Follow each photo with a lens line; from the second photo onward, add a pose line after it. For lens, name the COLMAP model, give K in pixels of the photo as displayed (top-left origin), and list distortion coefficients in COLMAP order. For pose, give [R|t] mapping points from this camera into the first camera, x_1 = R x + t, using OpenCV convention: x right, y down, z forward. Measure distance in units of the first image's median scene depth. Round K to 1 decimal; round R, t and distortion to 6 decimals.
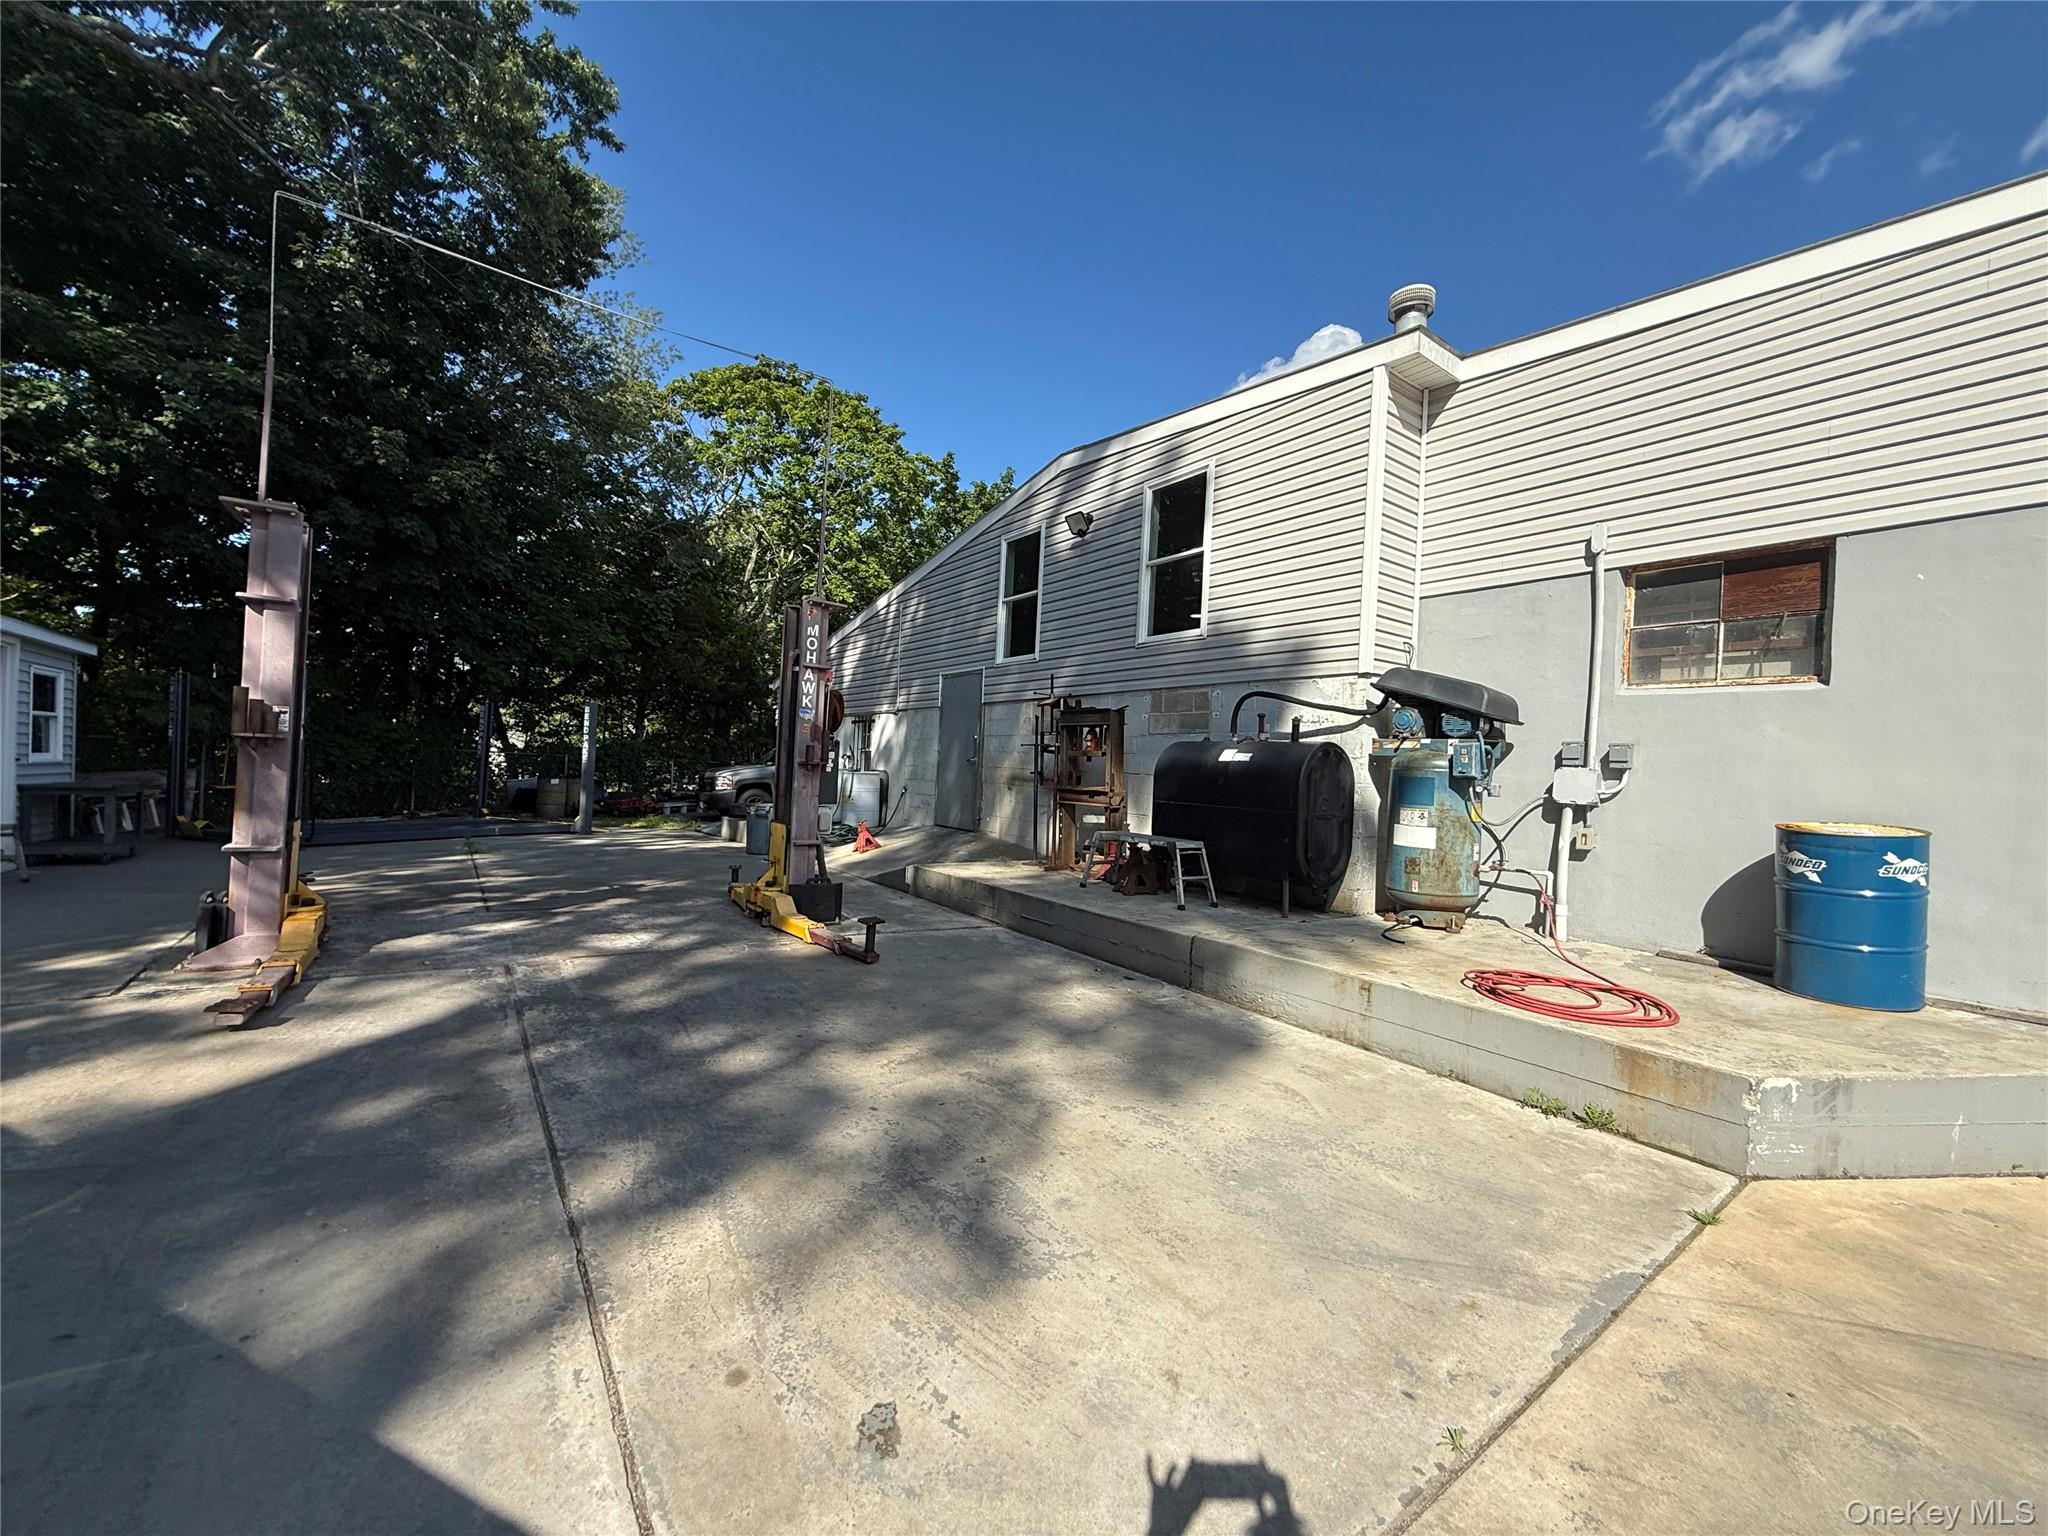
lens RADIAL K [[810.5, 0, 1023.2], [0, 810.5, 769.5], [0, 0, 1]] dist [0.000544, -0.000128]
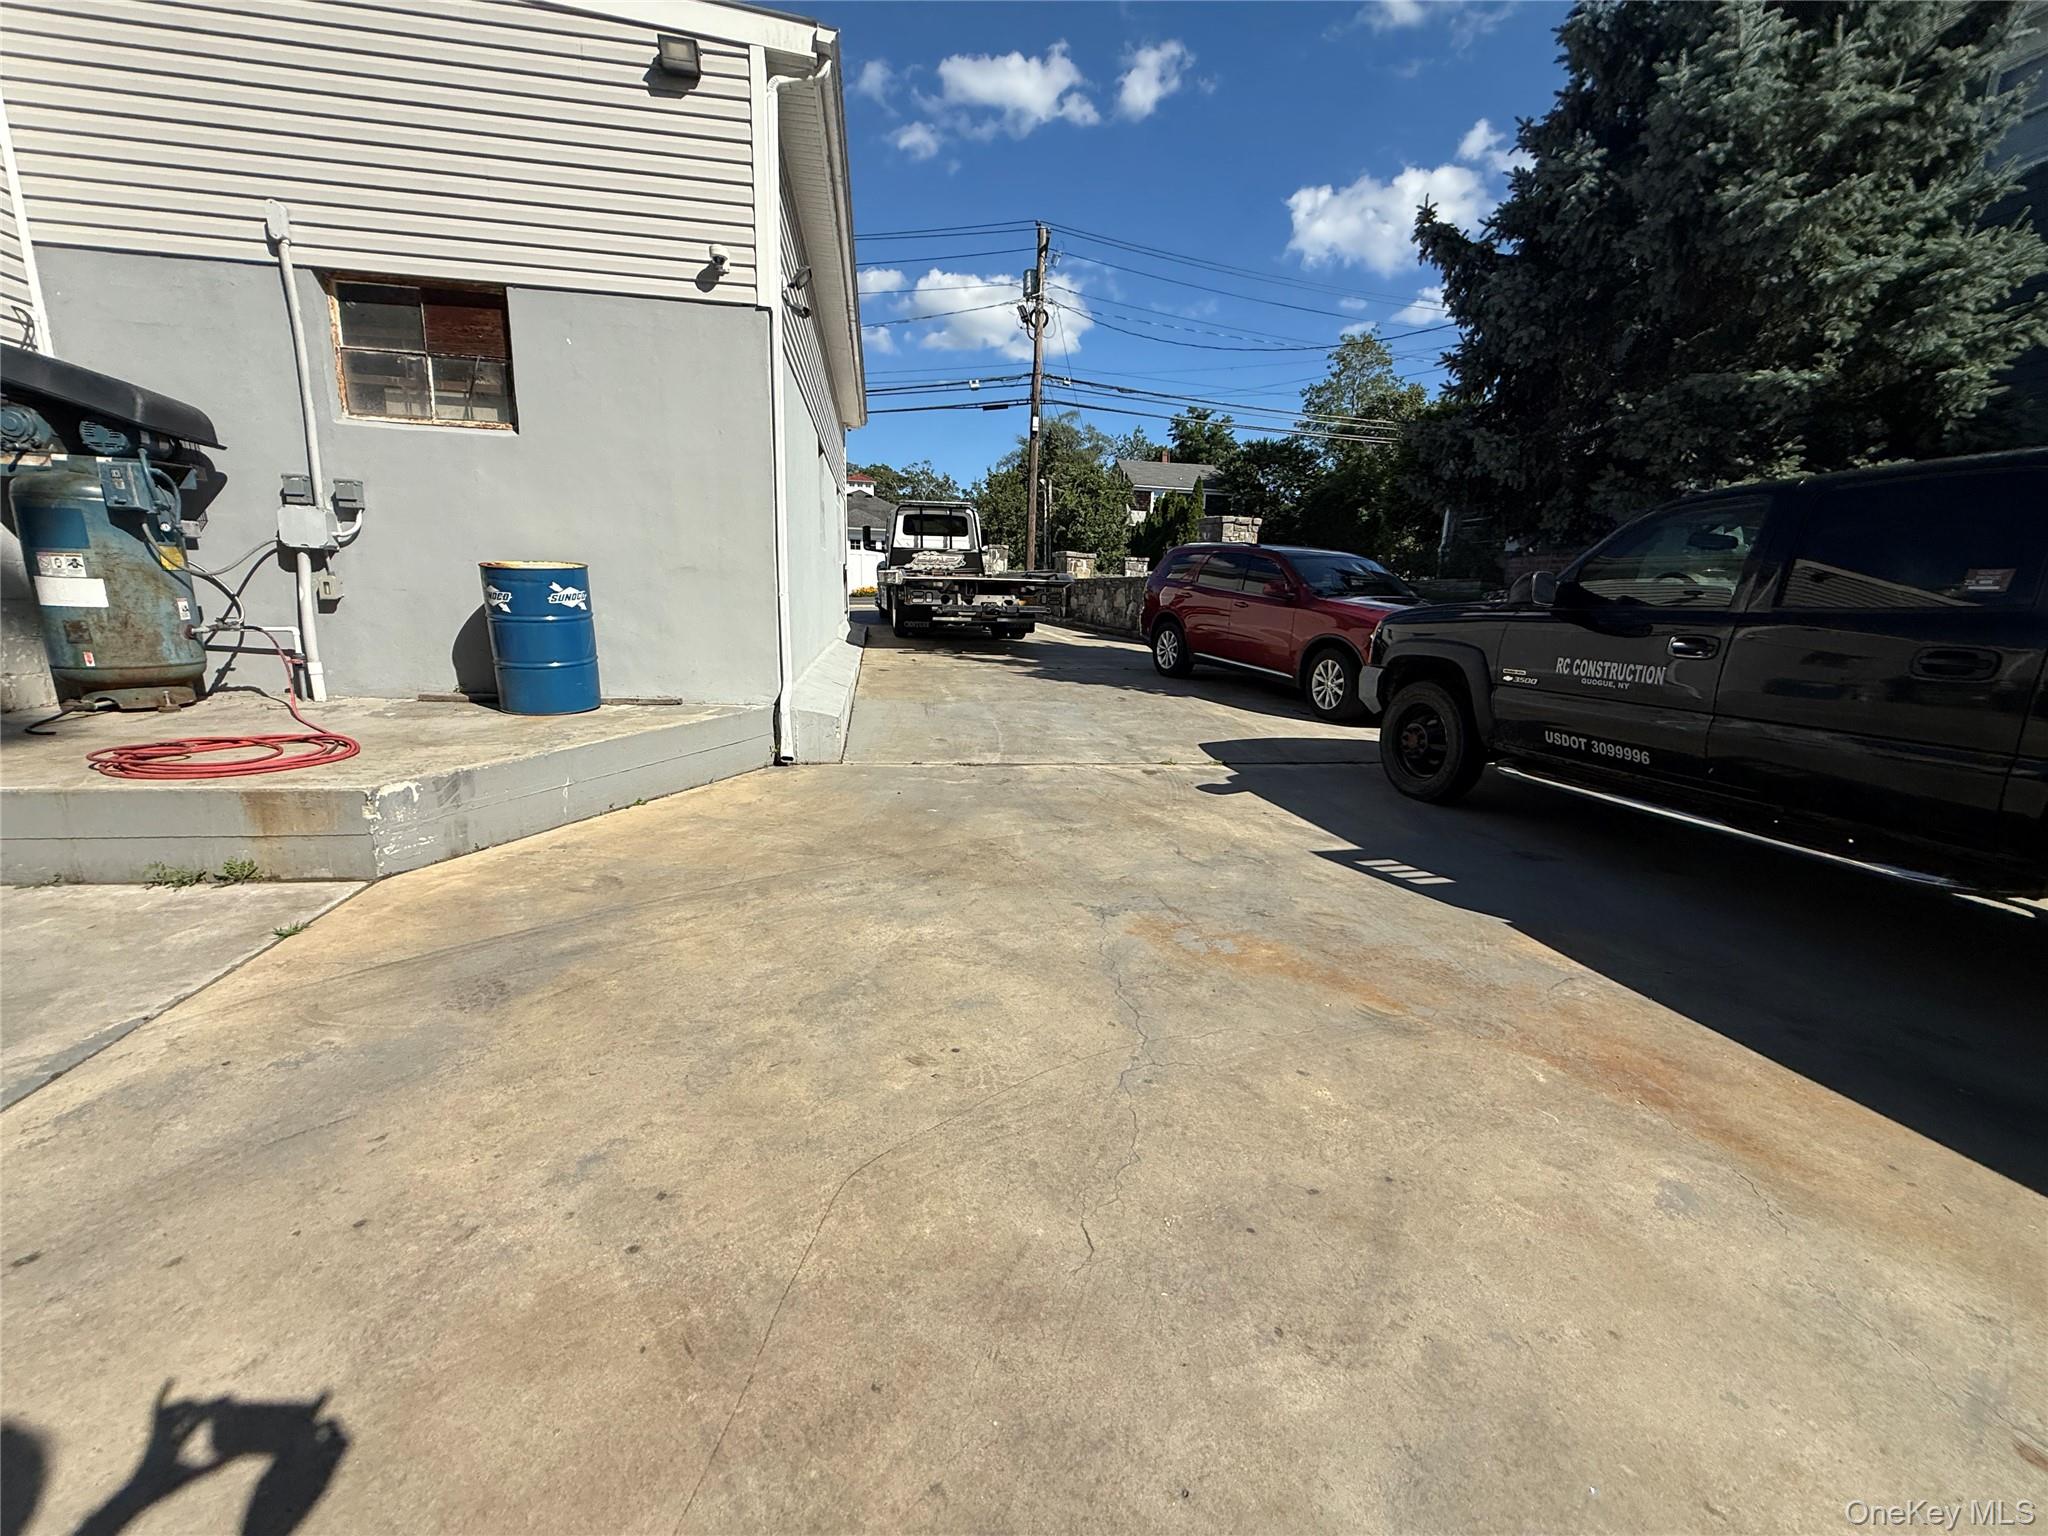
lens RADIAL K [[810.5, 0, 1015.1], [0, 810.5, 765.4], [0, 0, 1]] dist [0.000544, -0.000128]
pose [[0.448867, -0.215797, 0.867150, 0.208220], [-0.014492, 0.968517, 0.248524, 0.042491], [-0.893481, -0.124121, 0.431608, -0.117891]]
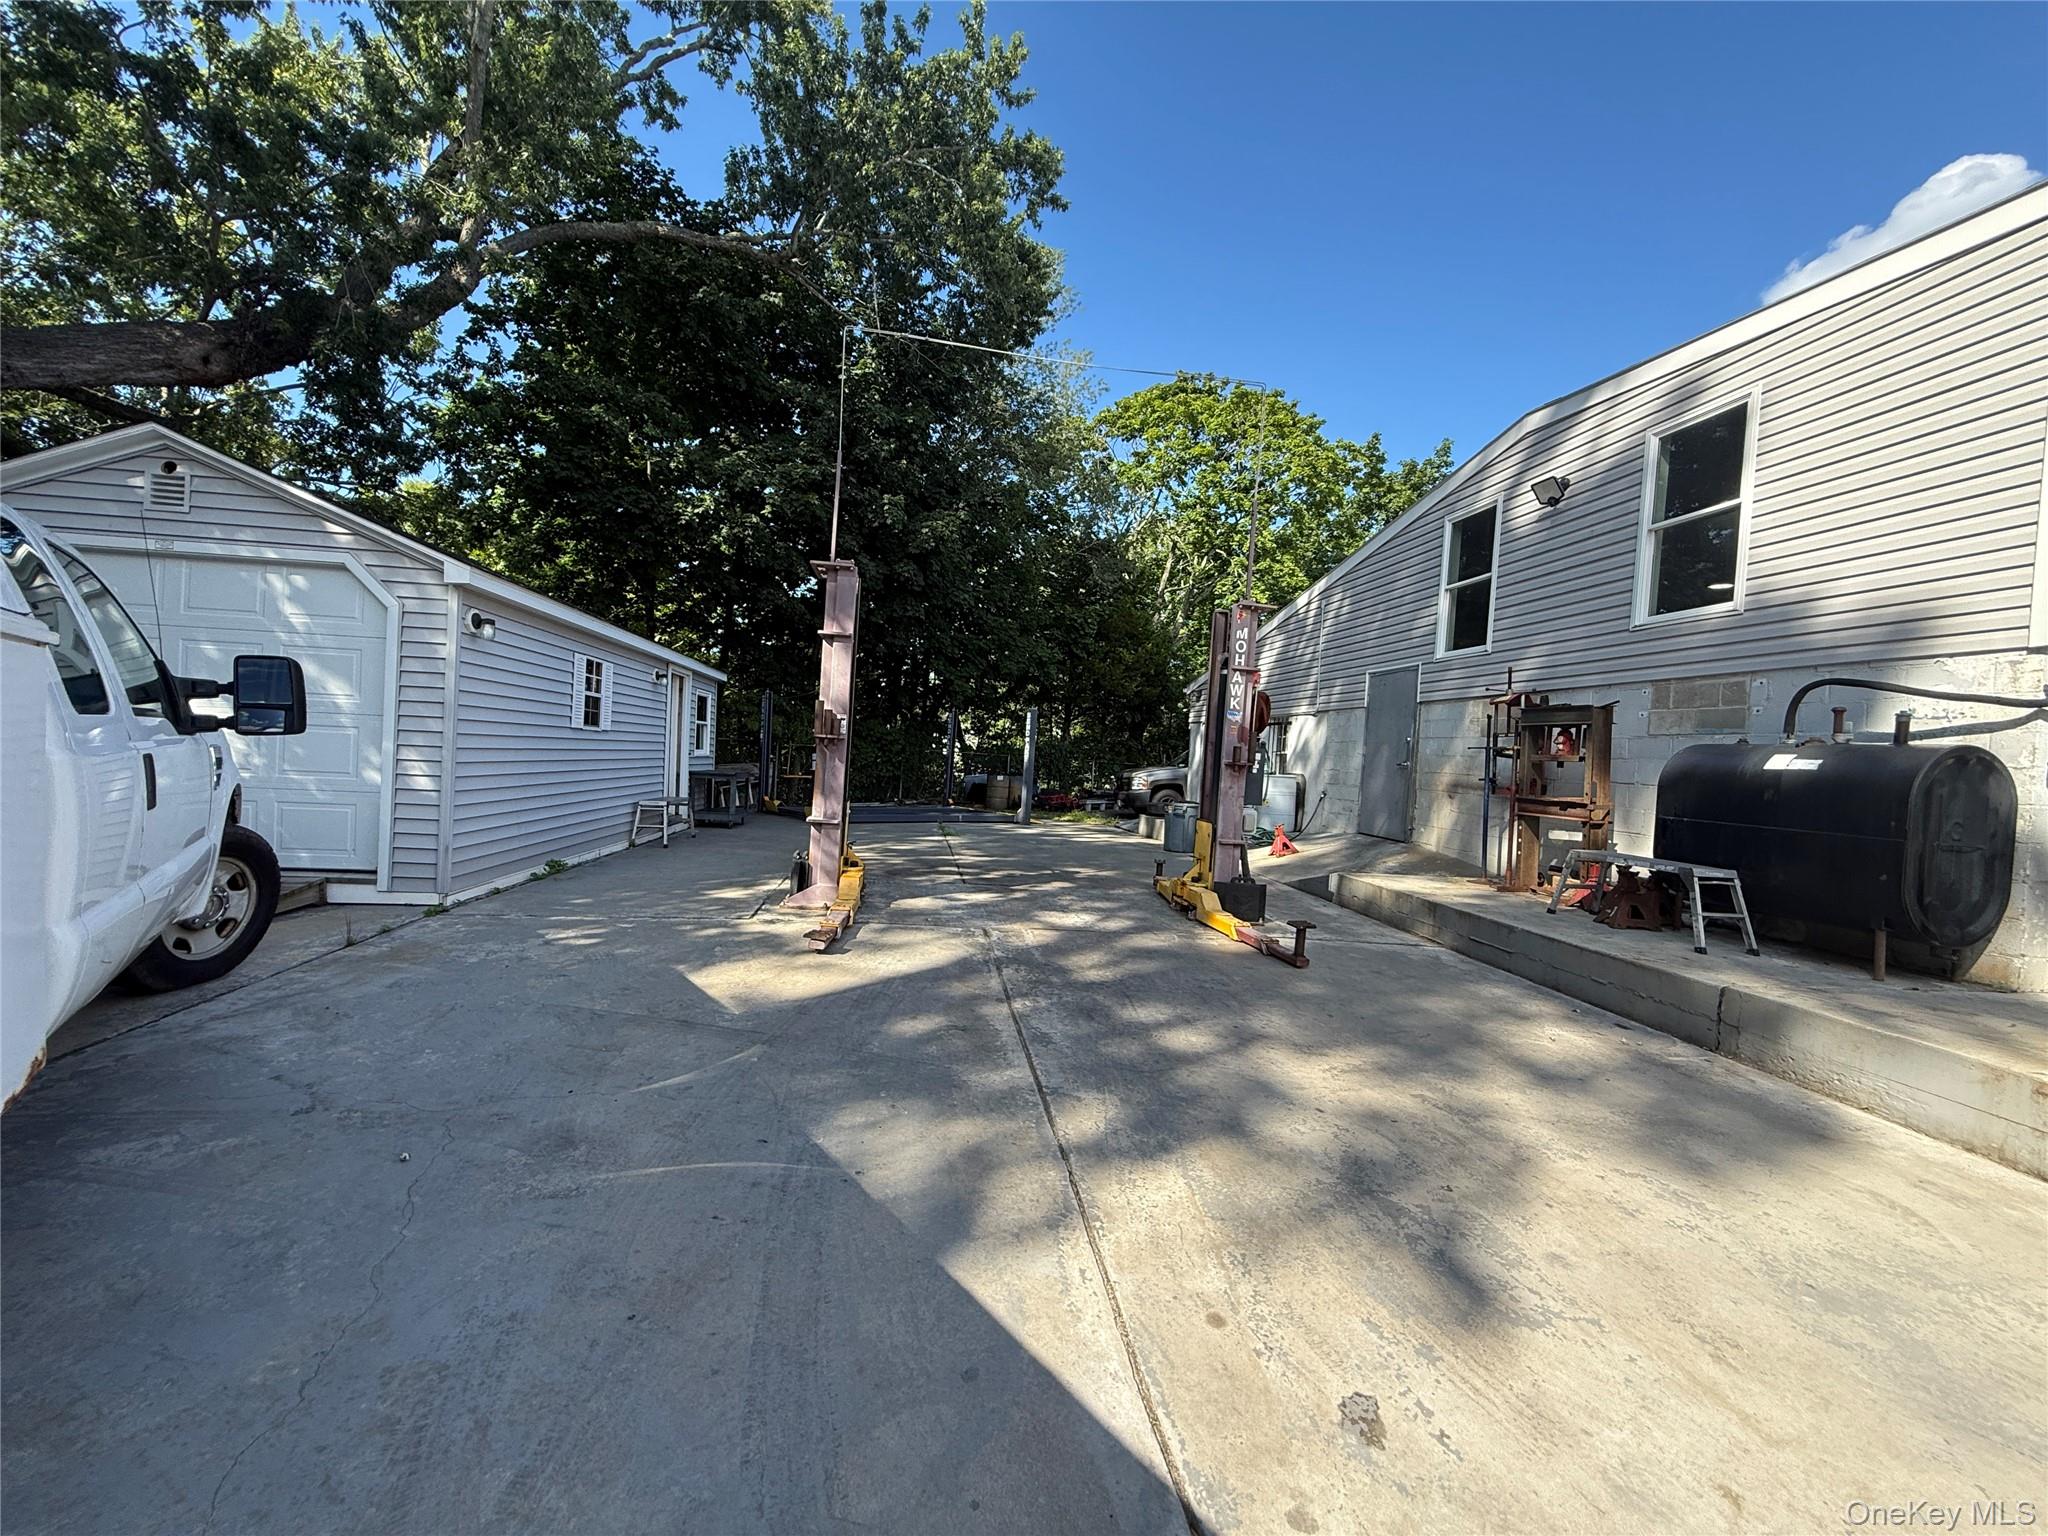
lens RADIAL K [[810.5, 0, 1025.3], [0, 810.5, 770.9], [0, 0, 1]] dist [0.000544, -0.000128]
pose [[0.884016, 0.019143, -0.467065, -0.029264], [-0.020291, 0.999791, 0.002572, 0.004311], [0.467017, 0.007204, 0.884219, -0.030901]]
